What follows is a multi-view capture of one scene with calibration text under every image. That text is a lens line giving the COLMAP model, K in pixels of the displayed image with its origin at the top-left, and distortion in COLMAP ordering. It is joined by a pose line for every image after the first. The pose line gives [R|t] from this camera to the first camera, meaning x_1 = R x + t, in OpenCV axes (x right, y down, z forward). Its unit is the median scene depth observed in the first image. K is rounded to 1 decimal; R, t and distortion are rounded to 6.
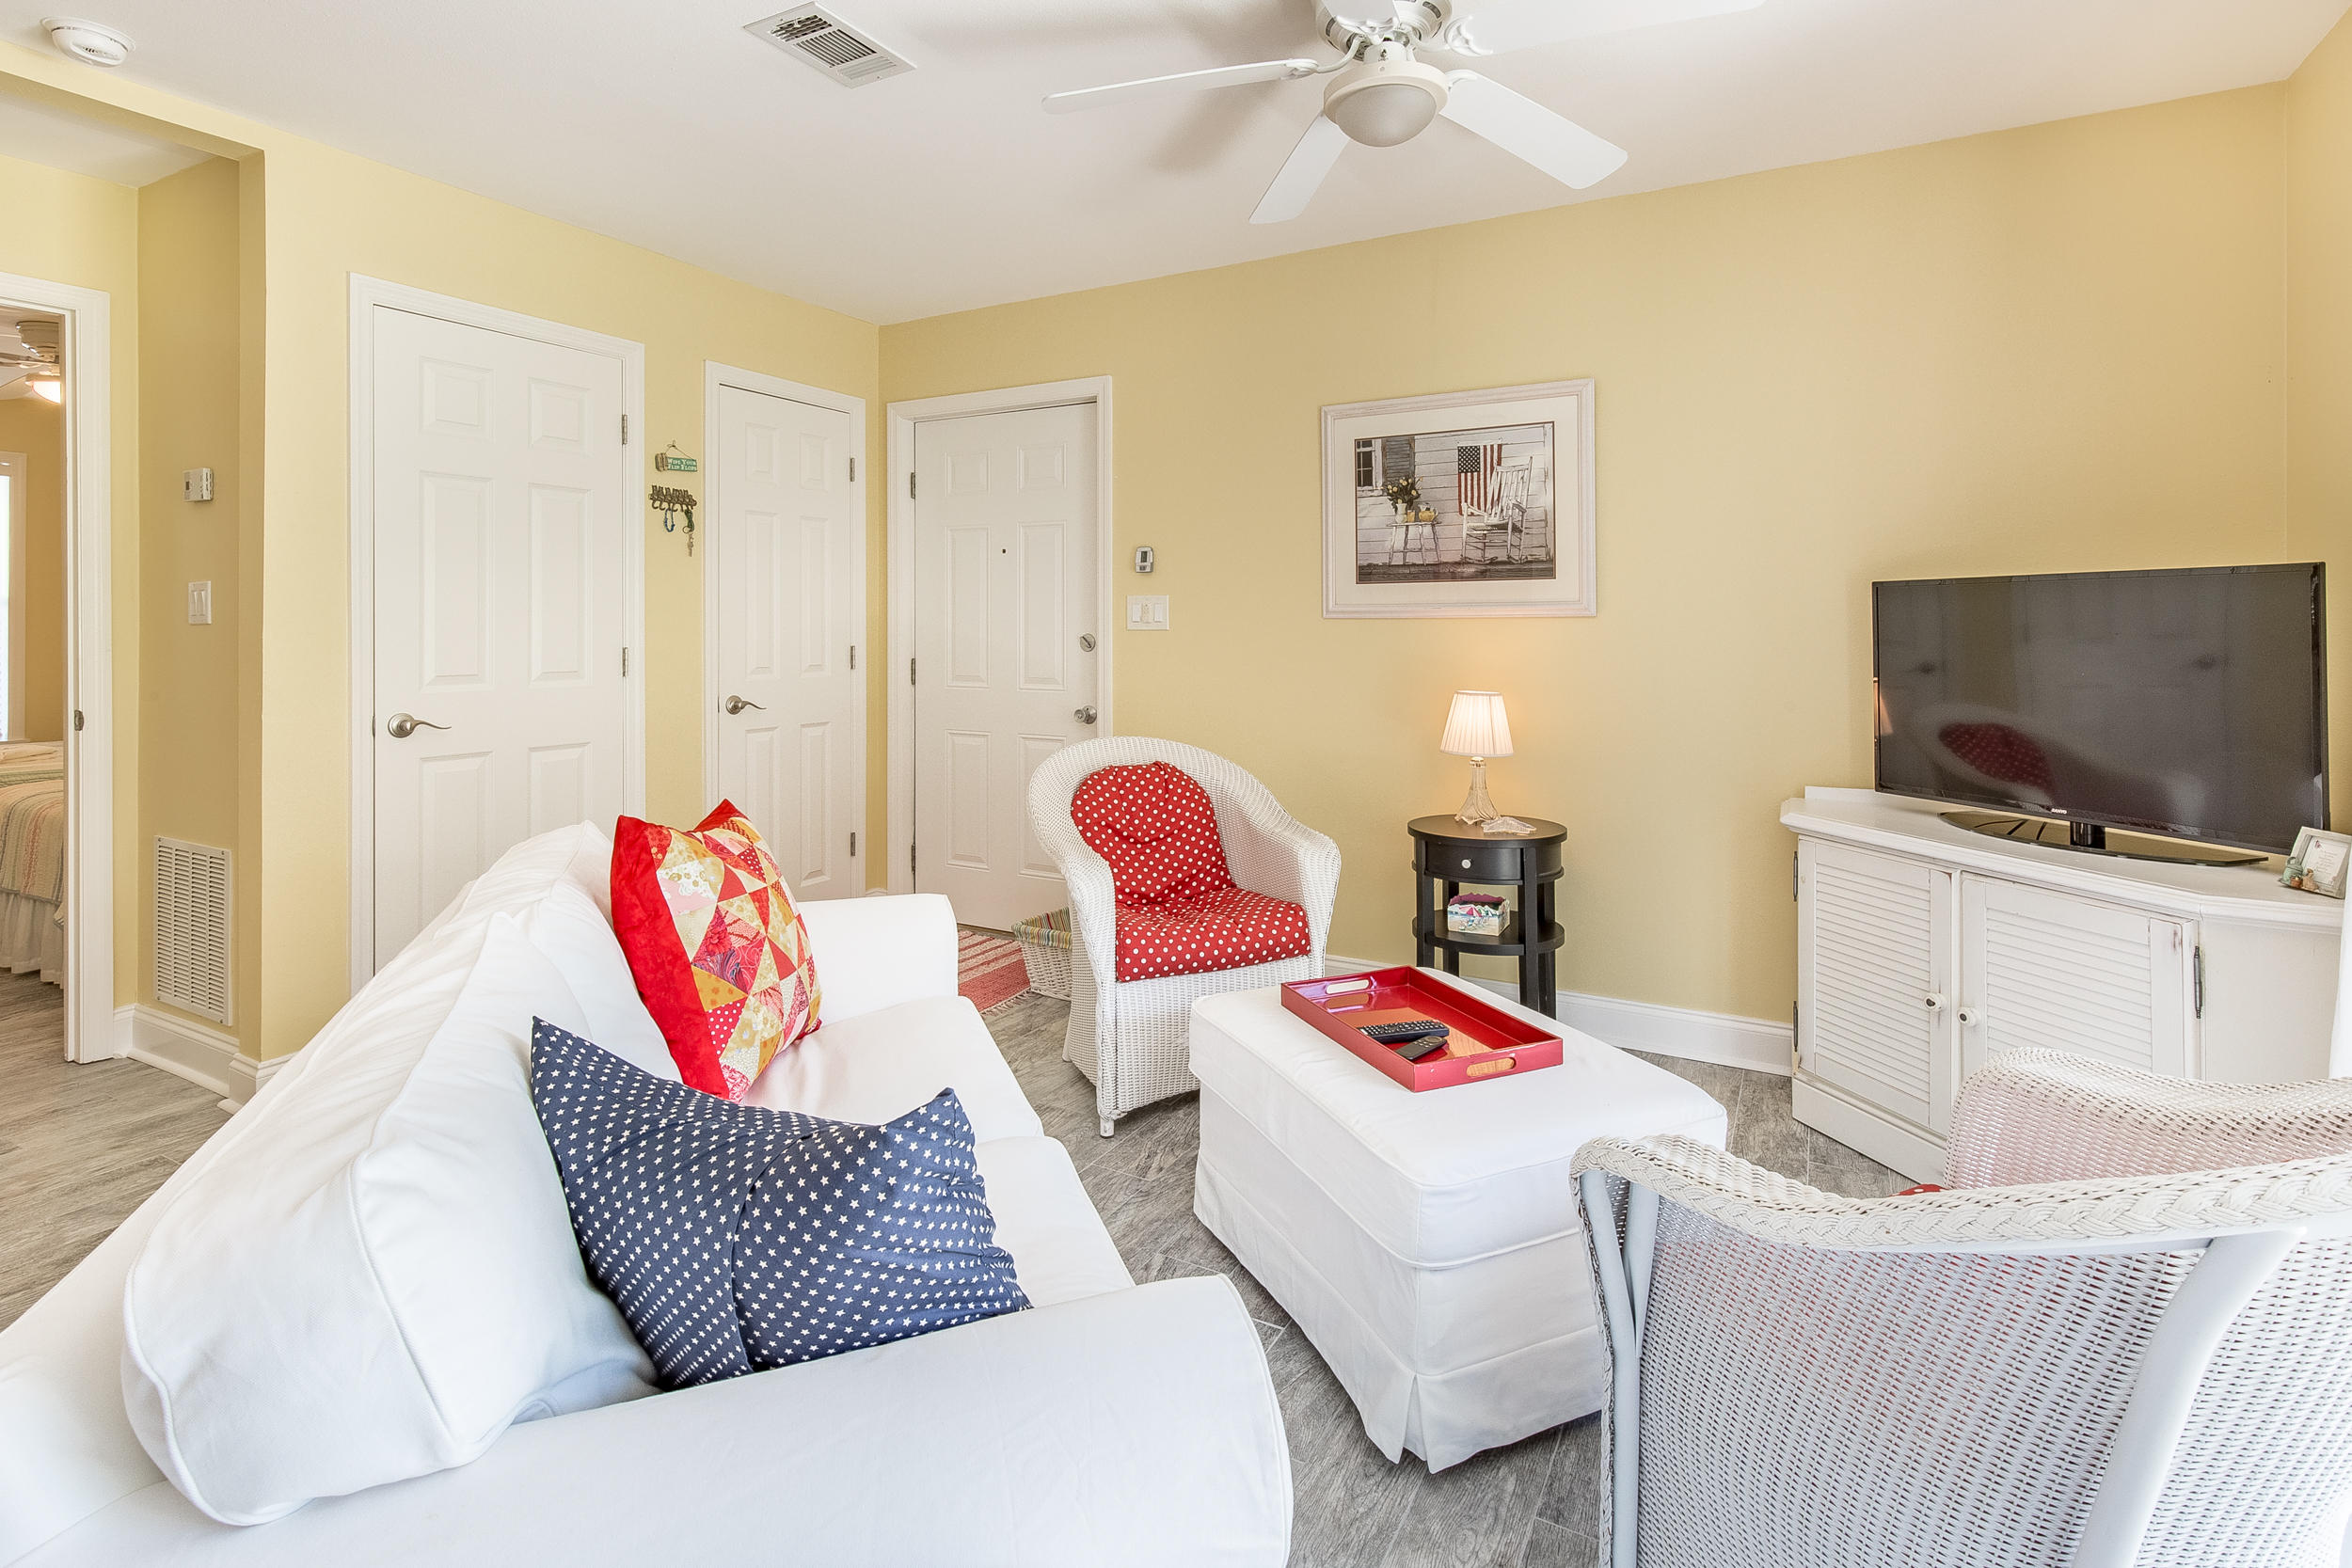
lens RADIAL K [[1118.8, 0, 1159.3], [0, 1118.8, 624.1], [0, 0, 1]] dist [-0.003366, 0.000056]
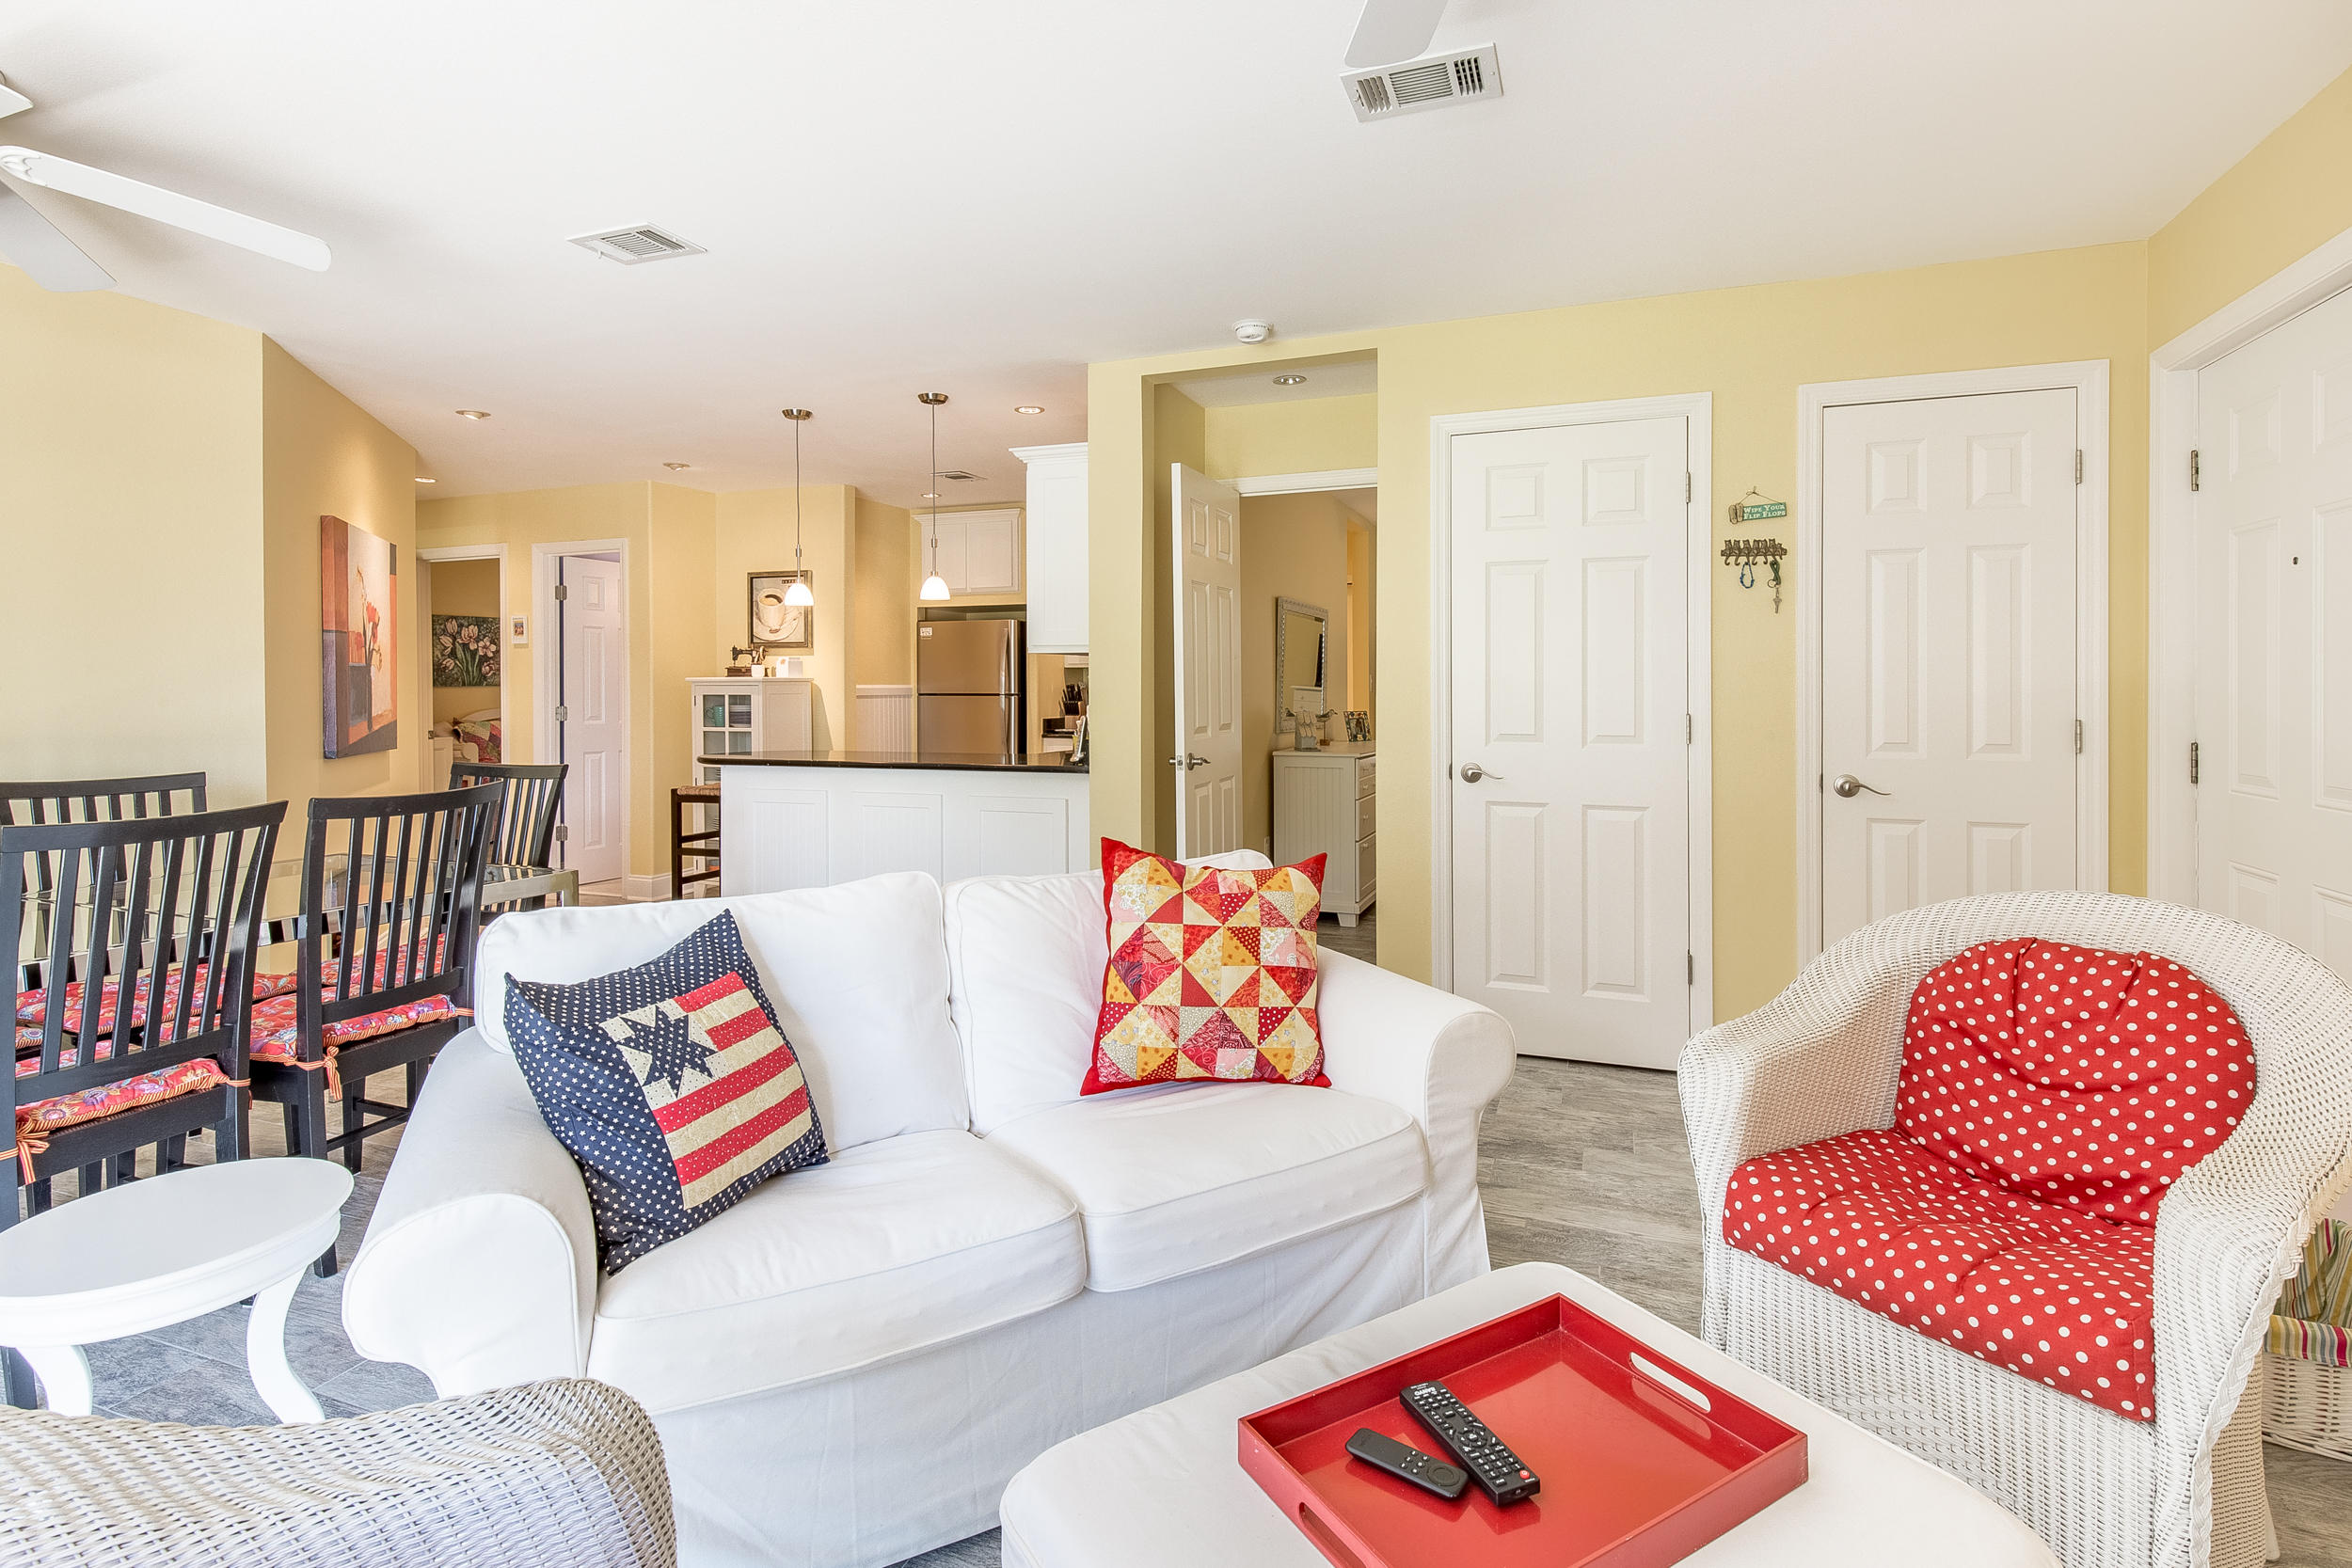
lens RADIAL K [[1122.3, 0, 1227.4], [0, 1122.3, 697.1], [0, 0, 1]] dist [0.001537, 0.000160]
pose [[0.156489, 0.006975, -0.987655, 0.450465], [0.003254, 0.999966, 0.007577, -0.002259], [0.987674, -0.004400, 0.156461, 0.492486]]
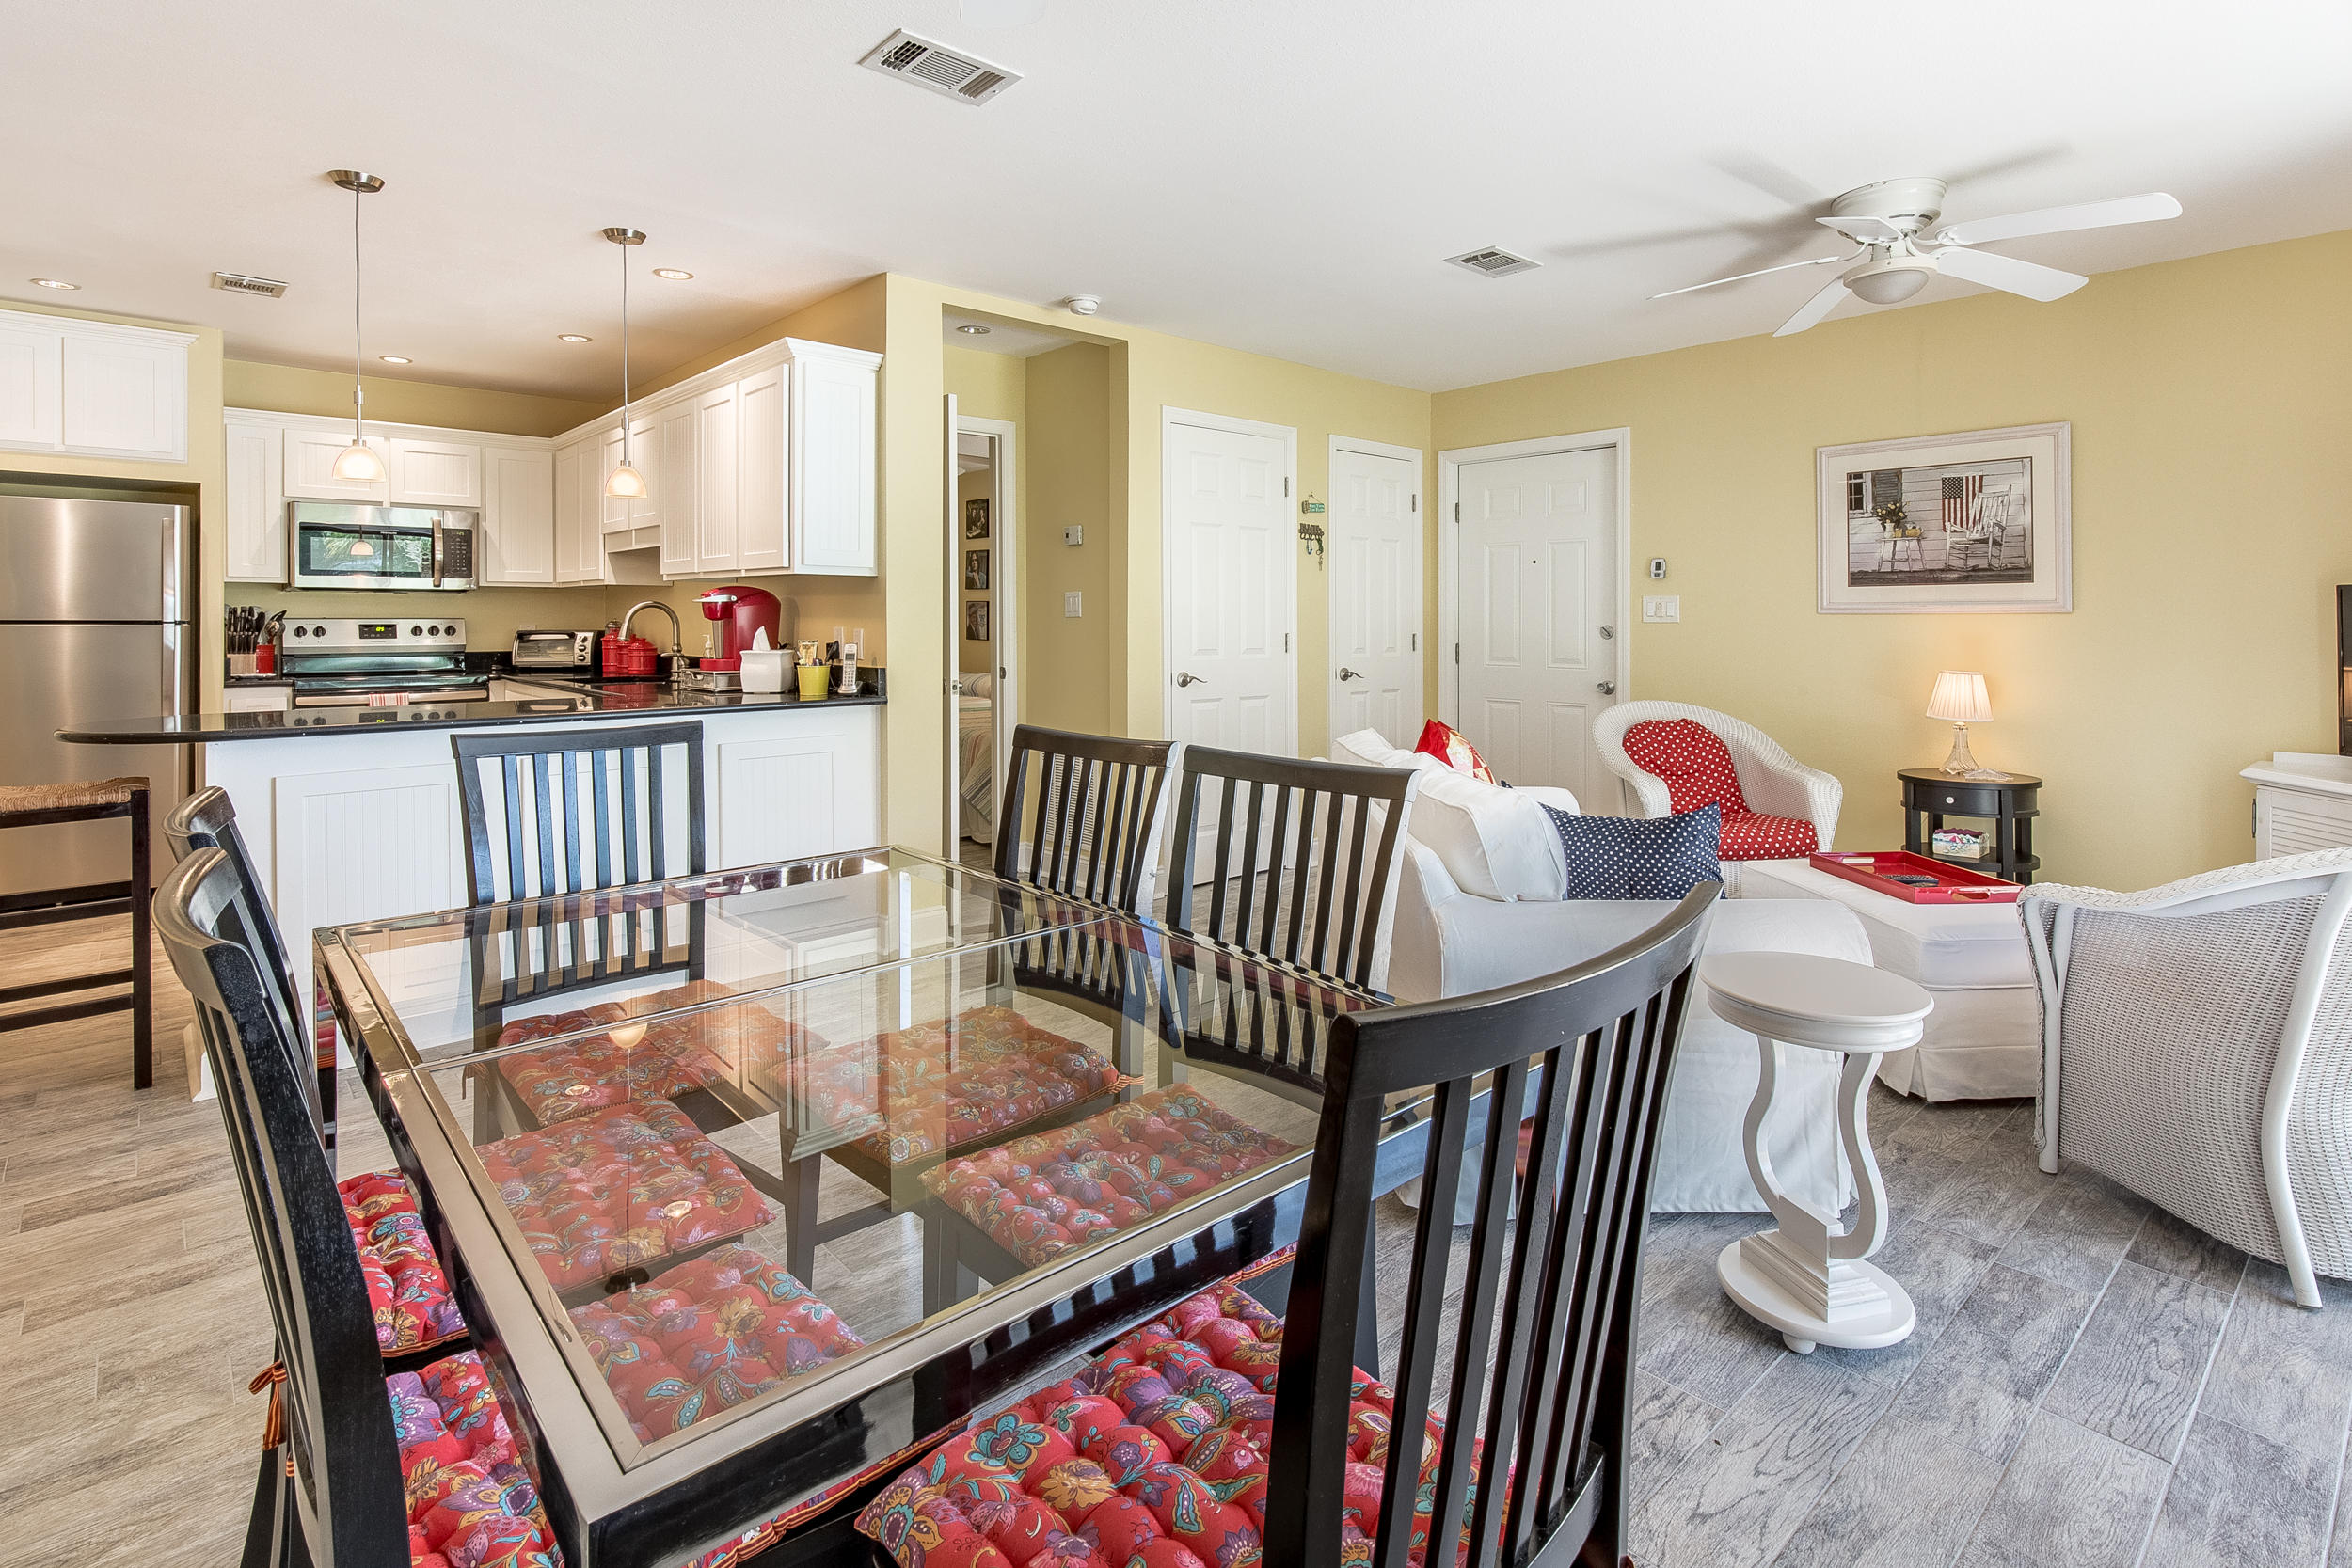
lens RADIAL K [[1115.3, 0, 1172.6], [0, 1115.3, 615.9], [0, 0, 1]] dist [0.004745, -0.008109]
pose [[0.943706, 0.001268, -0.330784, -0.140296], [-0.001633, 0.999998, -0.000824, -0.000454], [0.330782, 0.001318, 0.943706, -0.490886]]
